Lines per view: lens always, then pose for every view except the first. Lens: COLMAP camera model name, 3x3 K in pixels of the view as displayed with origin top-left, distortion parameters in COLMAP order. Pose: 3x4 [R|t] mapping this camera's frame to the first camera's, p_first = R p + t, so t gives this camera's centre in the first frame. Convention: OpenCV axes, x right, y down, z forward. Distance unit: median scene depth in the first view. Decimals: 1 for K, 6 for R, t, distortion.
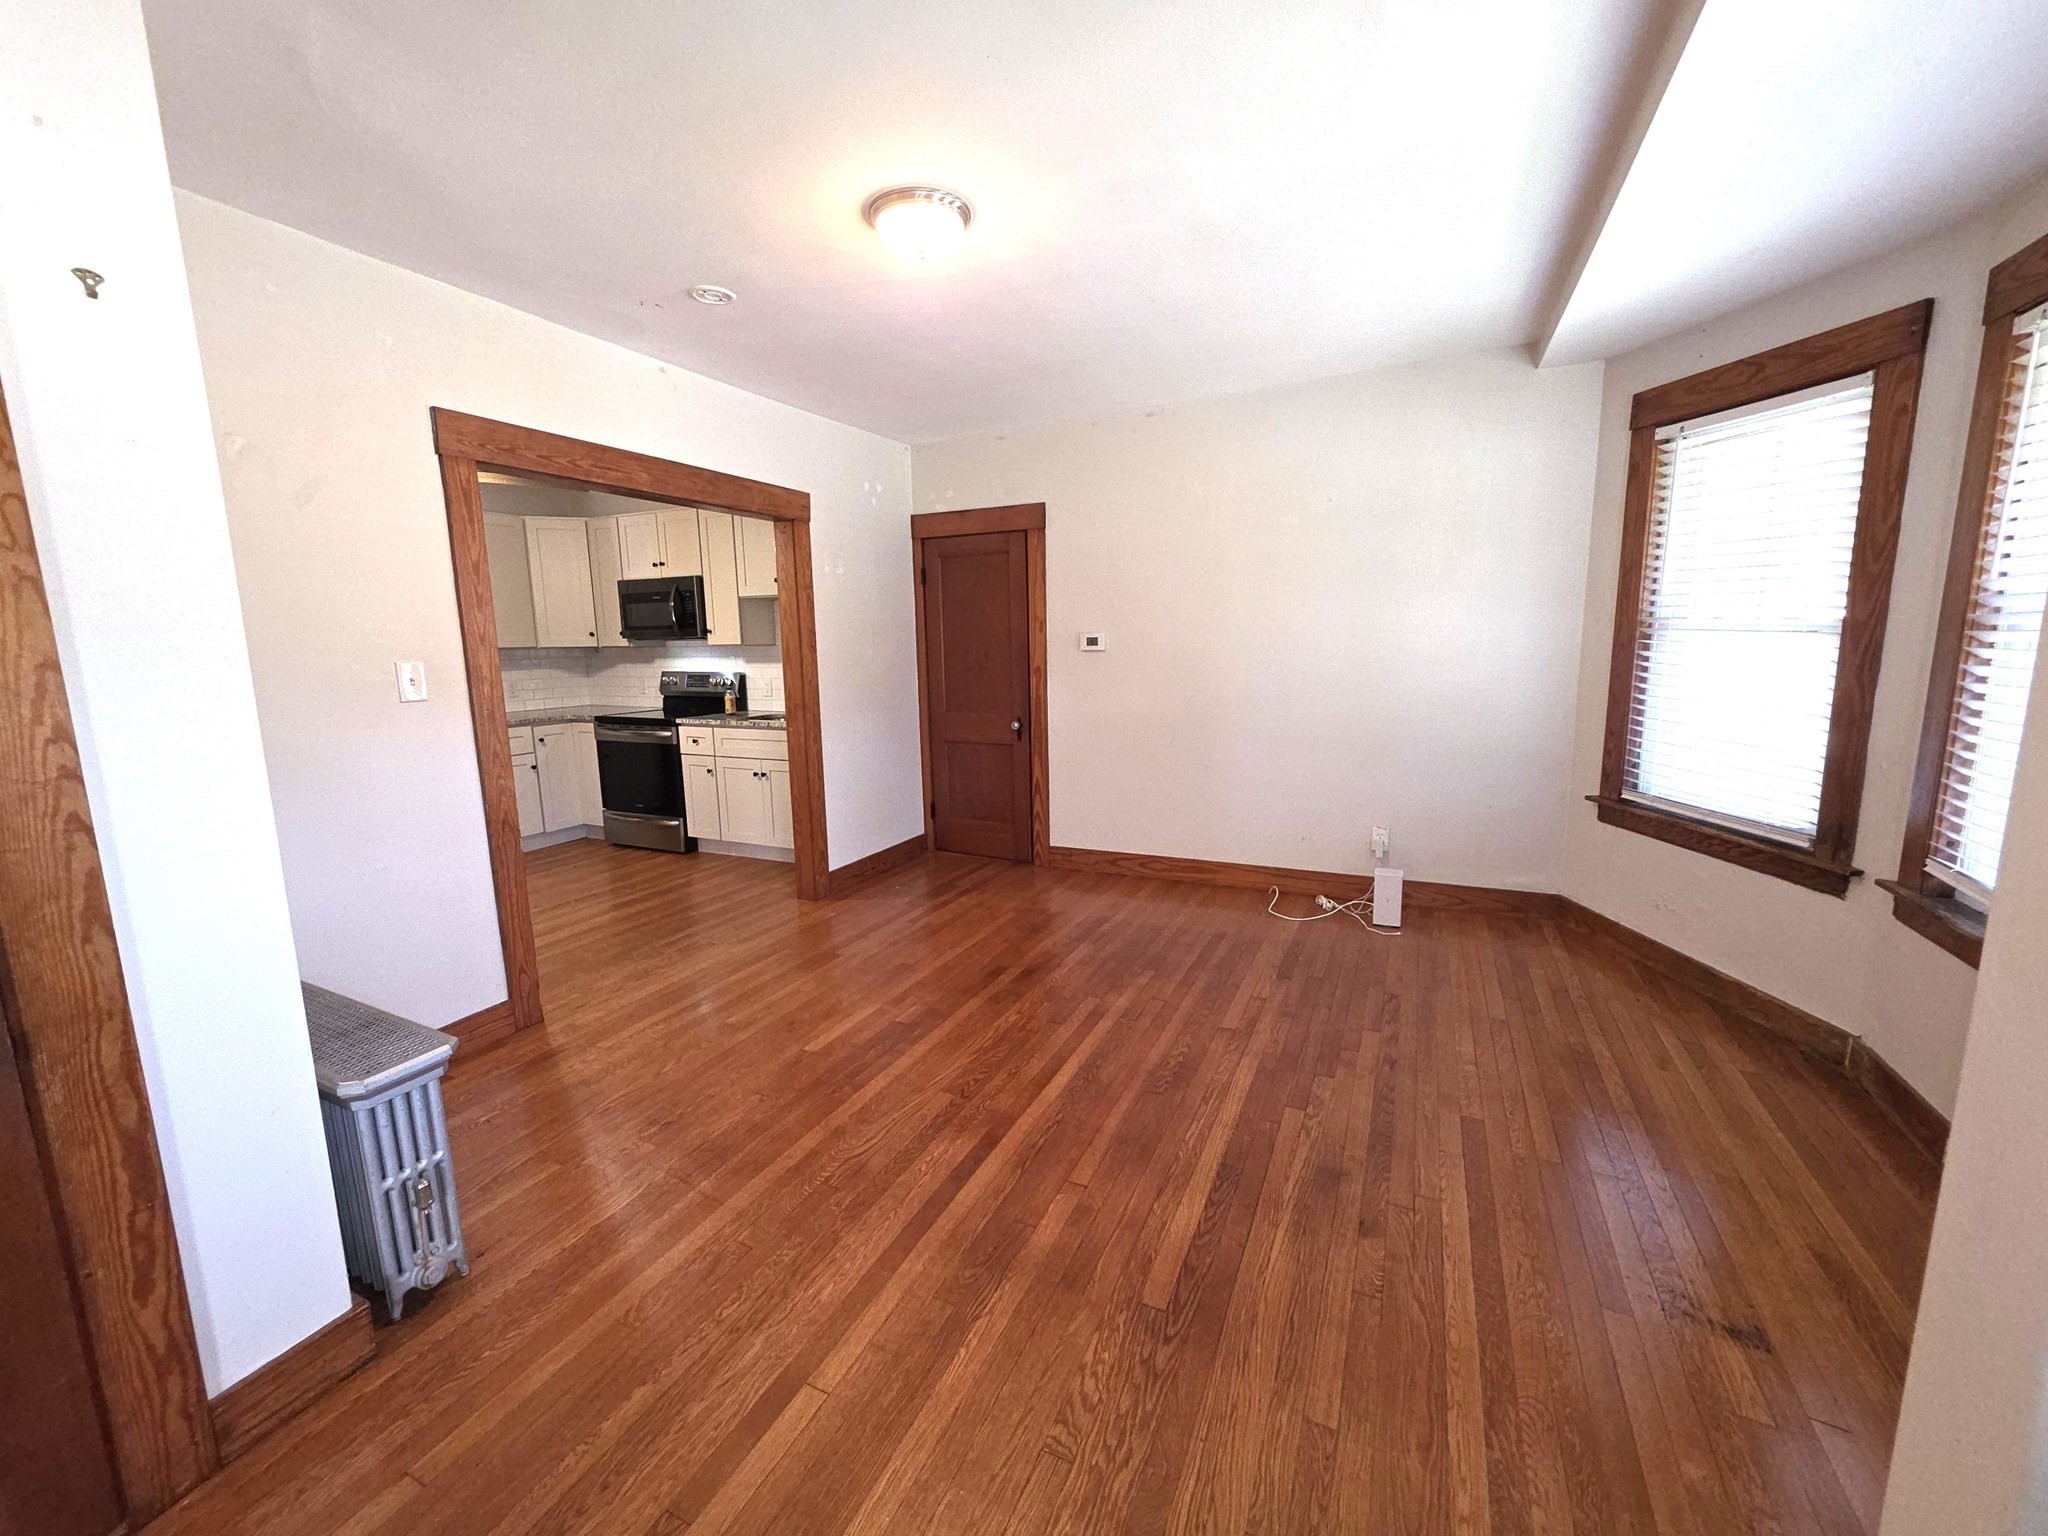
lens RADIAL K [[819.4, 0, 1024.0], [0, 819.4, 768.0], [0, 0, 1]] dist [0.001944, 0.000189]
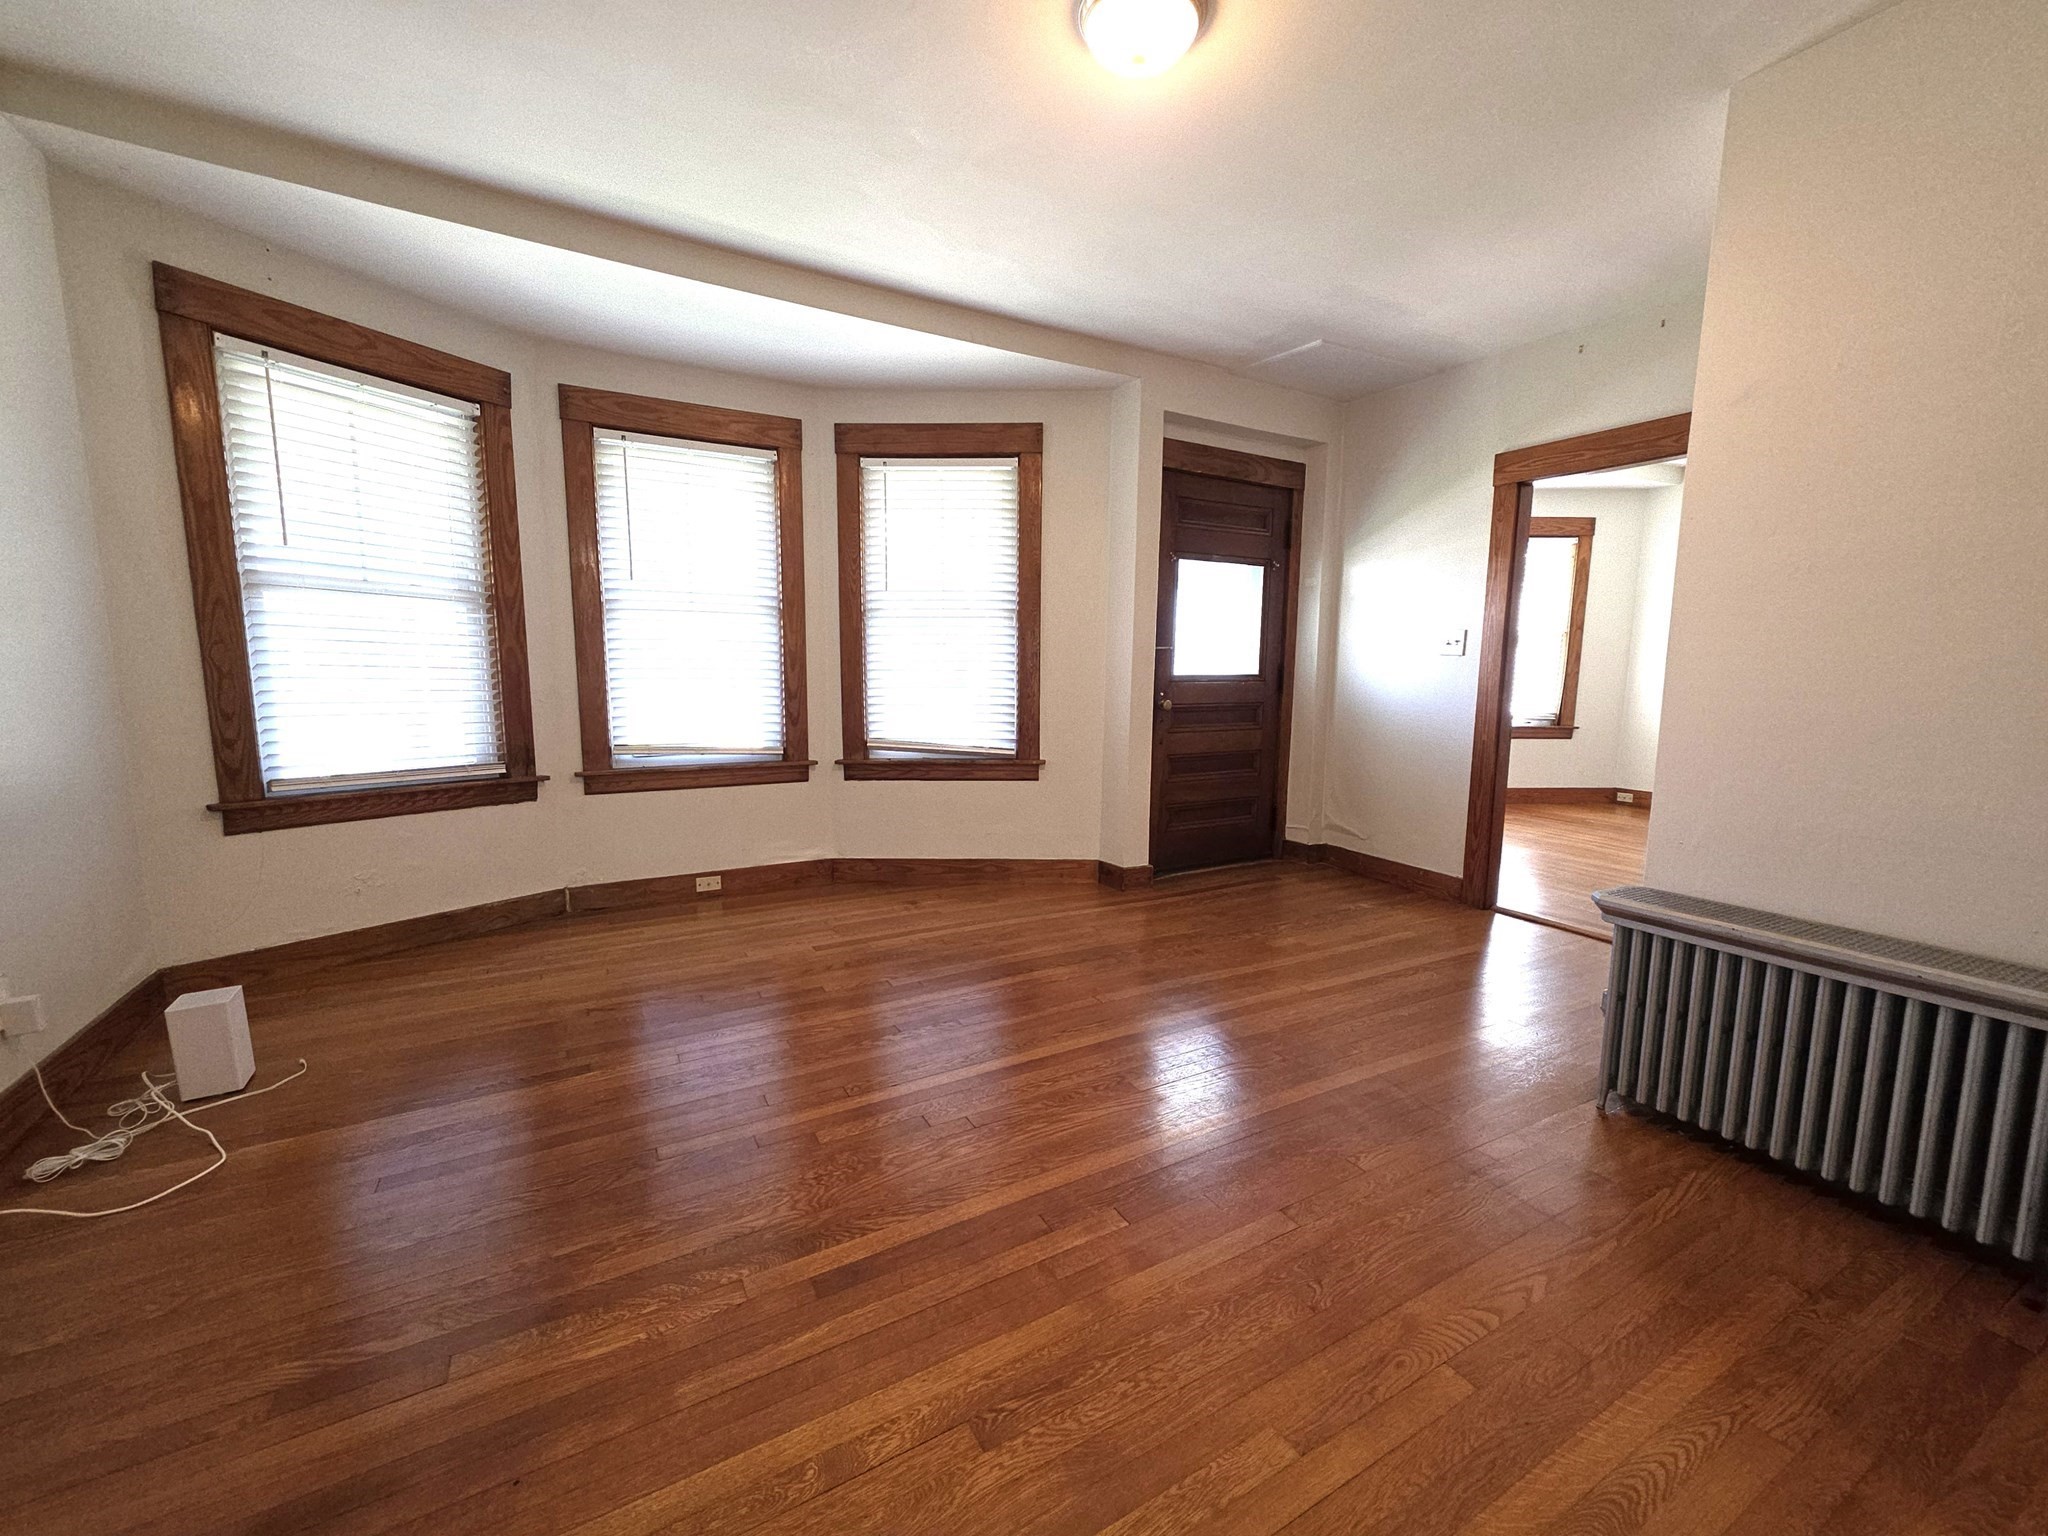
lens RADIAL K [[819.4, 0, 1024.0], [0, 819.4, 768.0], [0, 0, 1]] dist [0.001944, 0.000189]
pose [[-0.819759, -0.065481, 0.568953, -0.440209], [0.094232, 0.964481, 0.246773, -0.150369], [-0.564904, 0.255908, -0.784471, 1.552637]]
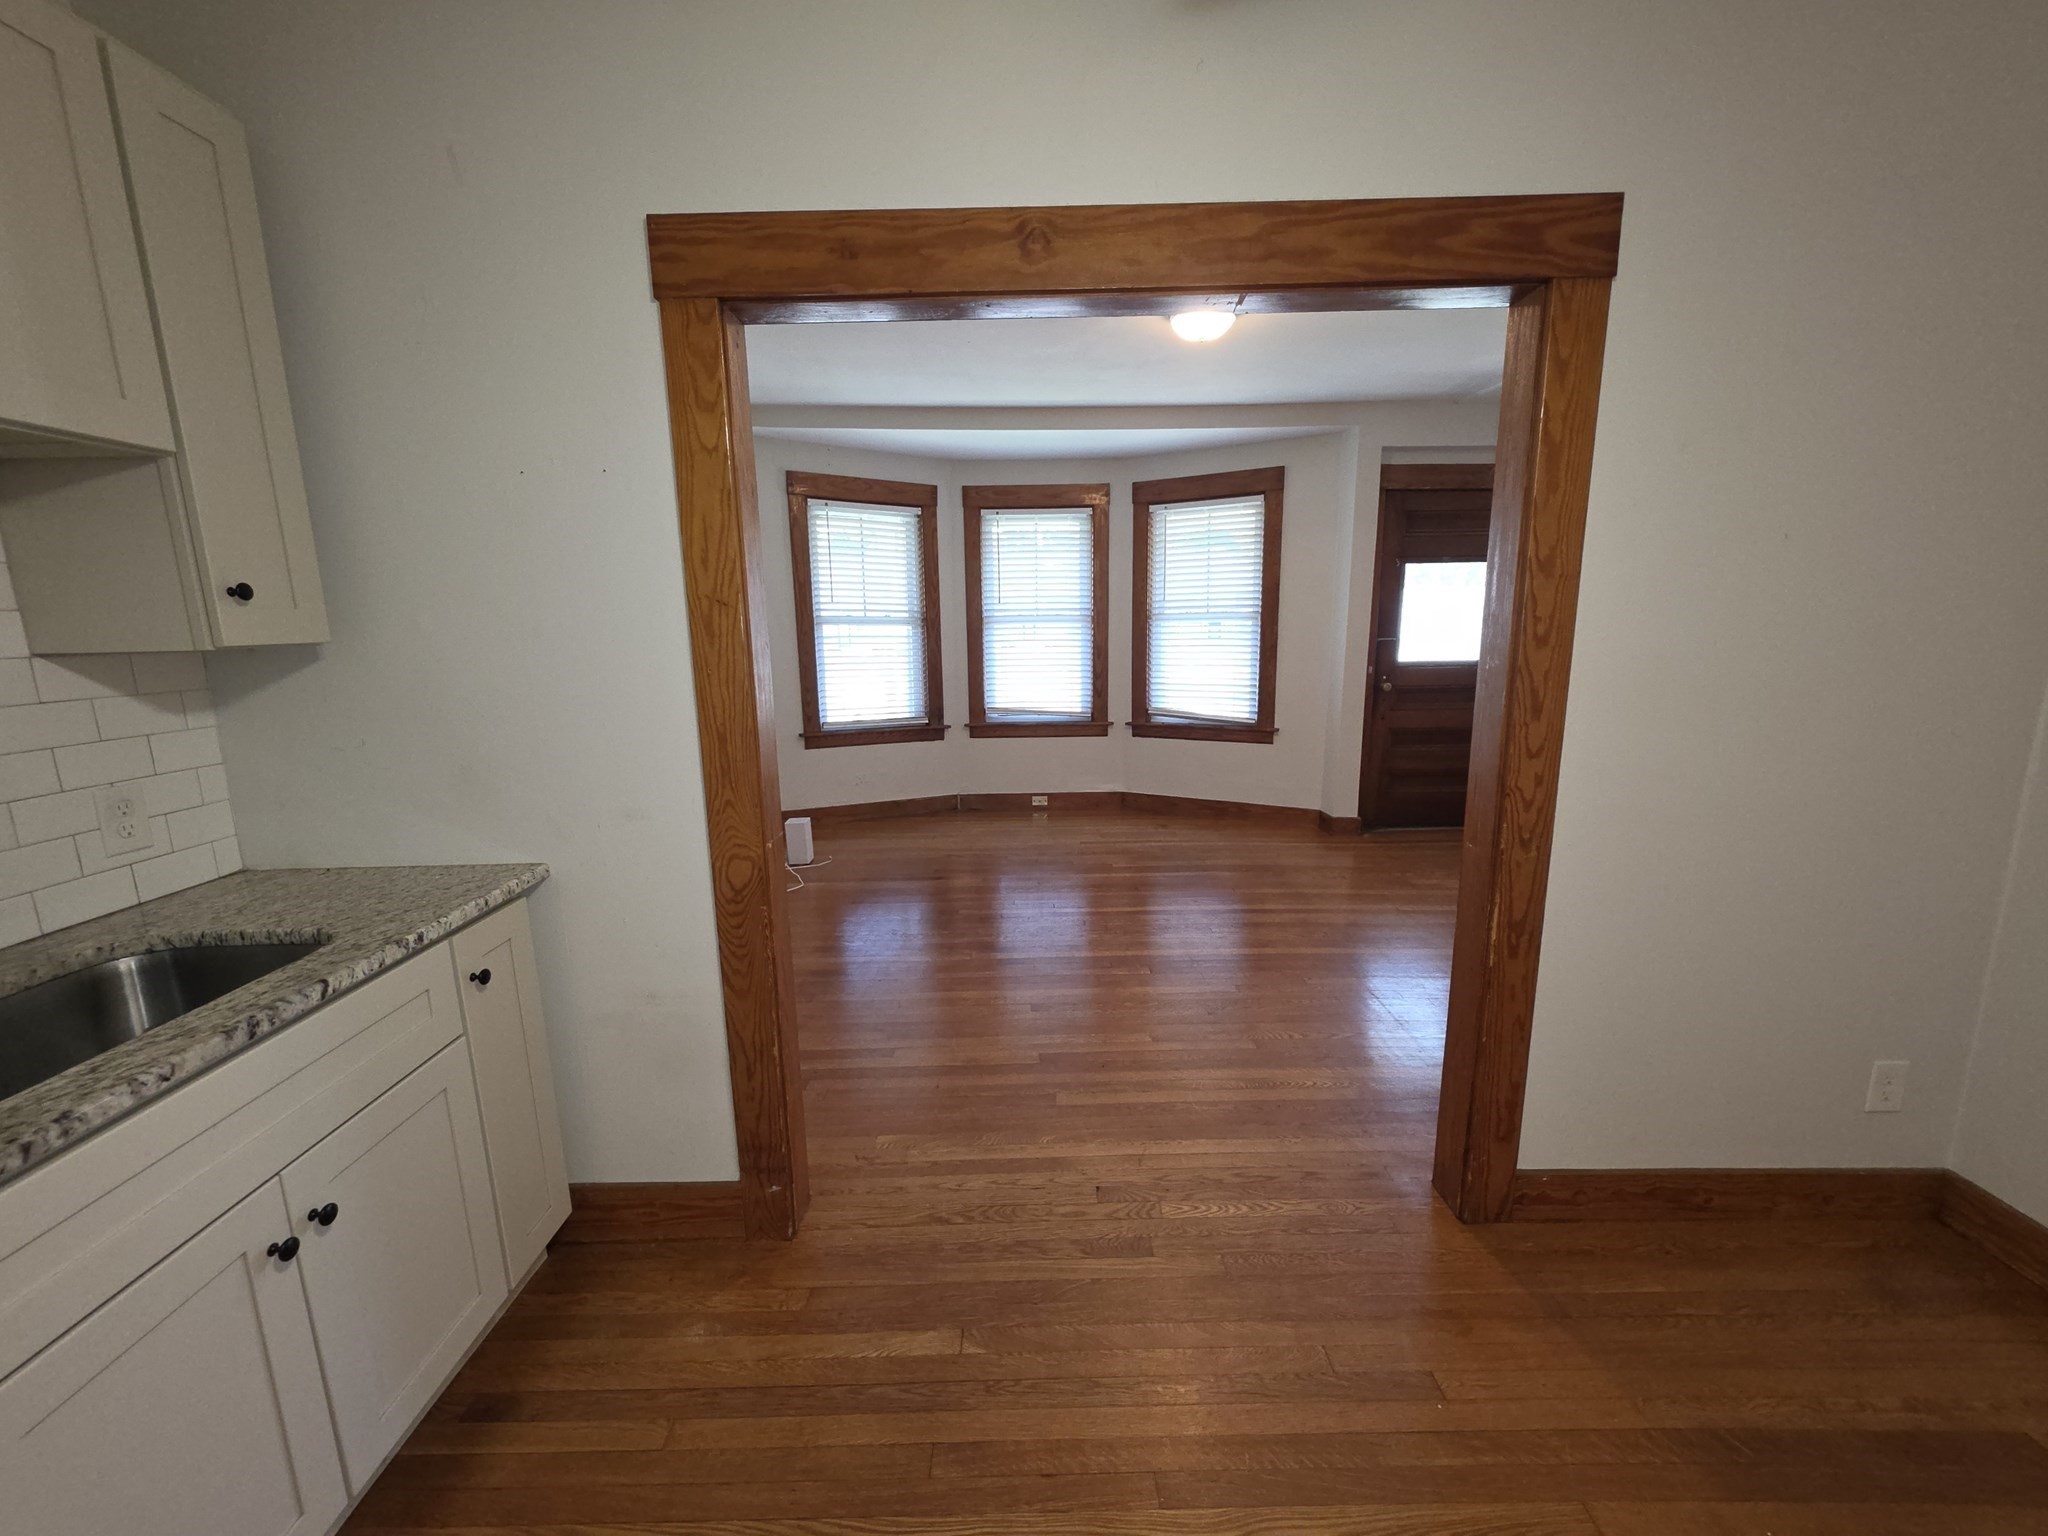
lens RADIAL K [[819.4, 0, 1024.0], [0, 819.4, 768.0], [0, 0, 1]] dist [0.001944, 0.000189]
pose [[-0.434024, -0.140522, 0.889875, -1.115388], [0.164103, 0.958904, 0.231461, -0.250687], [-0.885829, 0.246491, -0.393127, 1.667399]]
